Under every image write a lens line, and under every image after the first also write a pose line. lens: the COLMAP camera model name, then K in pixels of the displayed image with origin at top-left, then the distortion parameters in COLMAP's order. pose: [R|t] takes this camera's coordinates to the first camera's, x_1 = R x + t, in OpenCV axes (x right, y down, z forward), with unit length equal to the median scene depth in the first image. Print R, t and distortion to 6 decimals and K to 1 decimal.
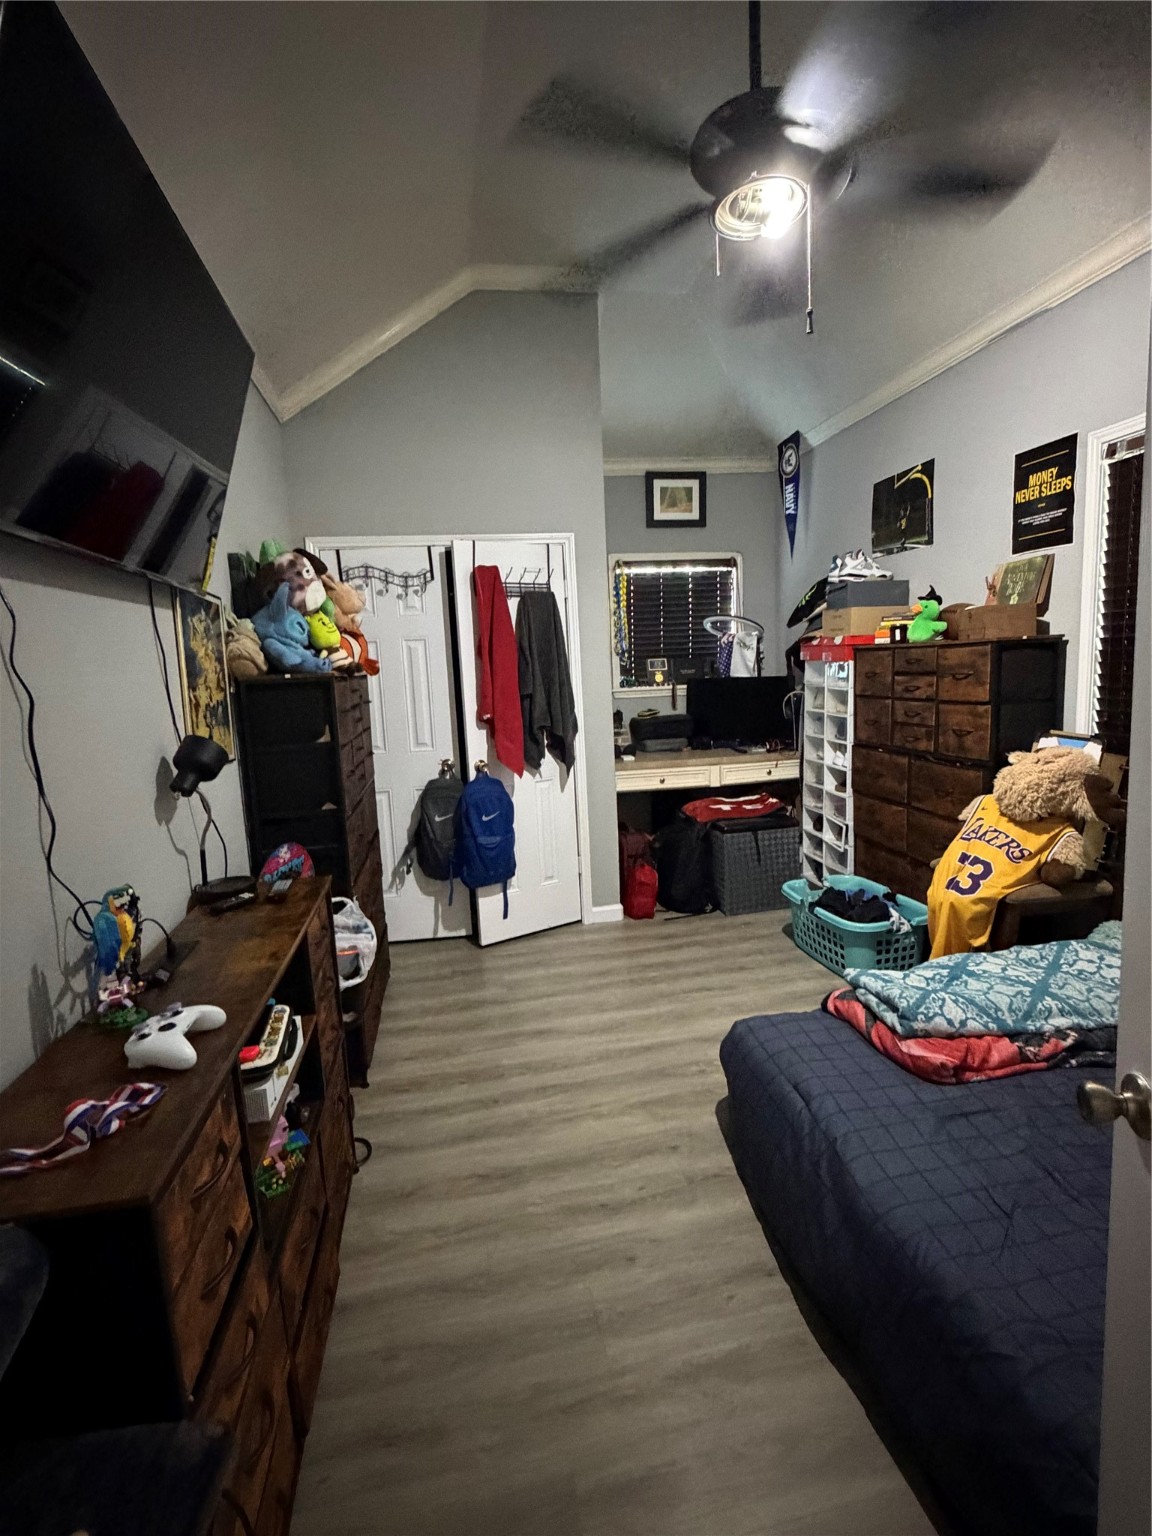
lens RADIAL K [[704.0, 0, 576.0], [0, 704.0, 768.0], [0, 0, 1]] dist [0.001042, 0.000016]
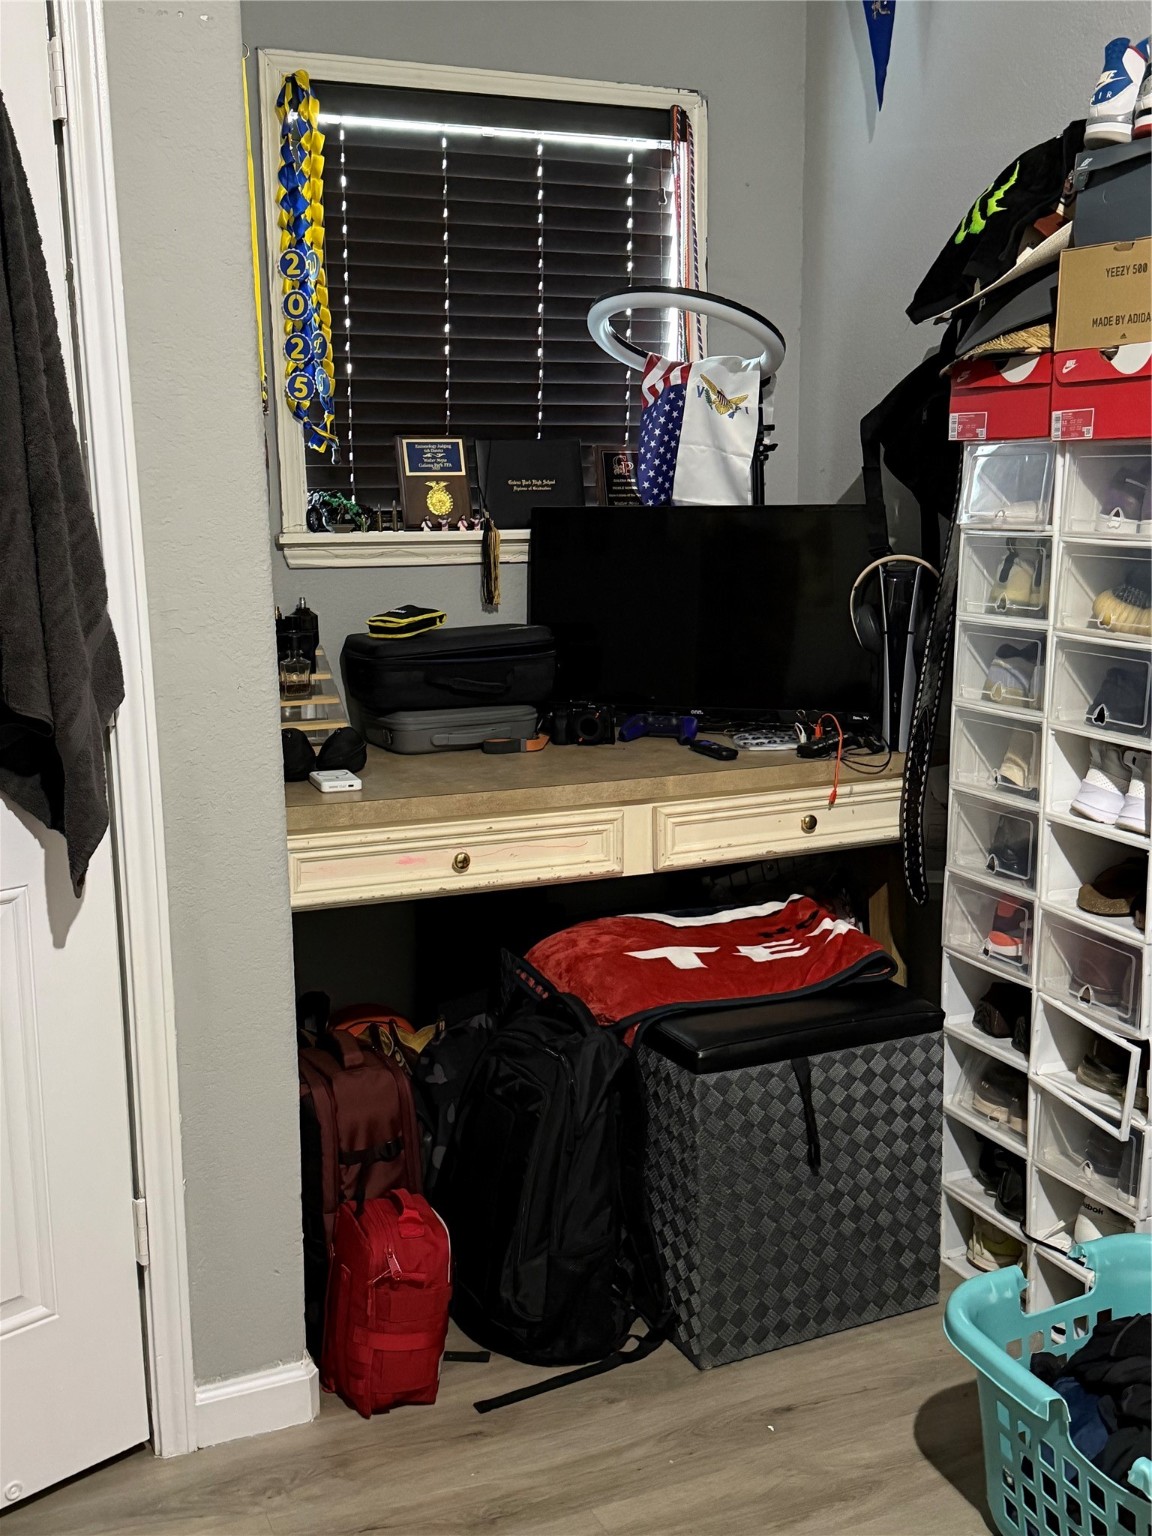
lens RADIAL K [[1566.4, 0, 576.0], [0, 1566.4, 768.0], [0, 0, 1]] dist [0.167030, -0.350323]
pose [[0.974963, -0.007963, 0.222226, 0.028645], [0.002697, 0.999709, 0.023989, -0.035736], [-0.222353, -0.022790, 0.974700, 0.384026]]
